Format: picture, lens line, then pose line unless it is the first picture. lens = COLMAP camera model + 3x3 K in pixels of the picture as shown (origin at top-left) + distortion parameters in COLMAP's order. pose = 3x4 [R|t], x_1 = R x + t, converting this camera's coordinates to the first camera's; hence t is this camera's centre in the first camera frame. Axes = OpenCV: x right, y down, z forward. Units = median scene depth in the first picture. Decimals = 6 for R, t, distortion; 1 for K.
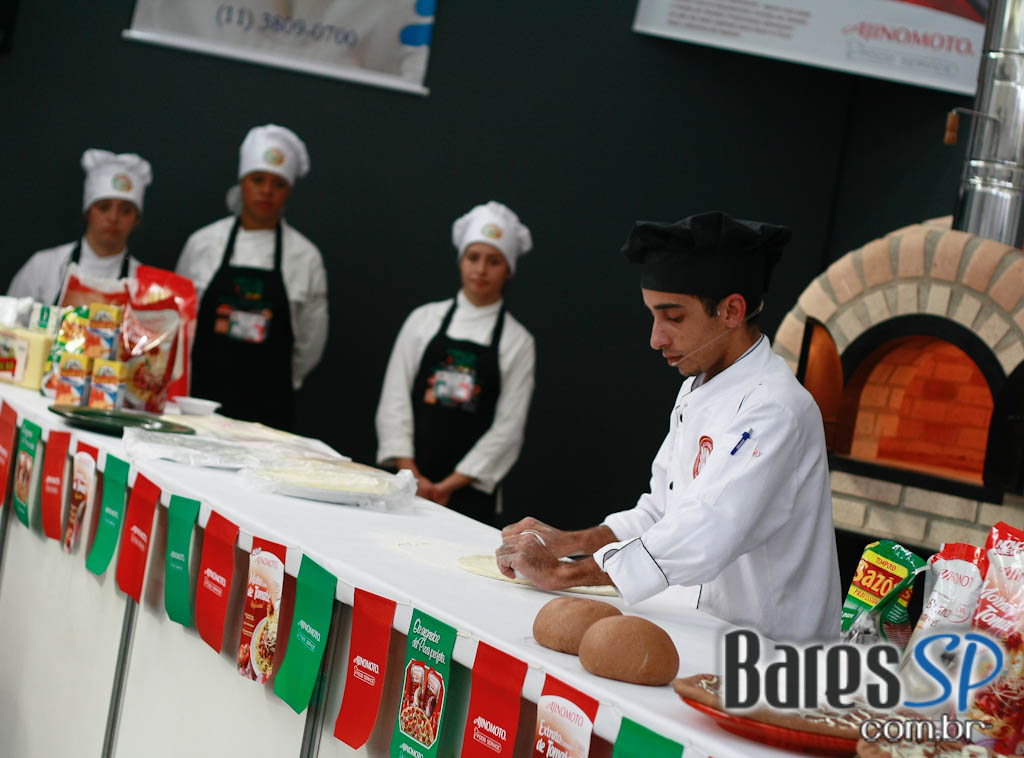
lens RADIAL K [[2629.5, 0, 512.0], [0, 2629.5, 379.0], [0, 0, 1]] dist [0.043467, 1.388041]
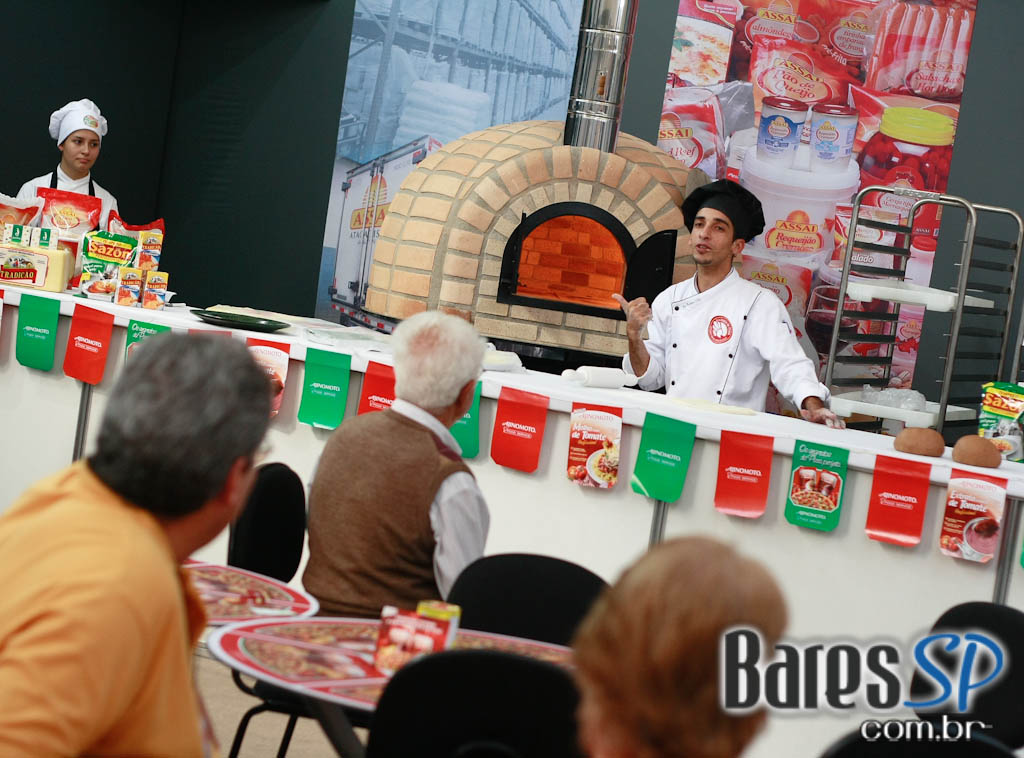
lens RADIAL K [[2629.5, 0, 512.0], [0, 2629.5, 379.0], [0, 0, 1]] dist [0.043467, 1.388041]
pose [[0.801353, -0.093628, 0.590819, -0.811728], [0.017532, 0.990927, 0.133256, -0.130272], [-0.597935, -0.096427, 0.795723, -0.229772]]
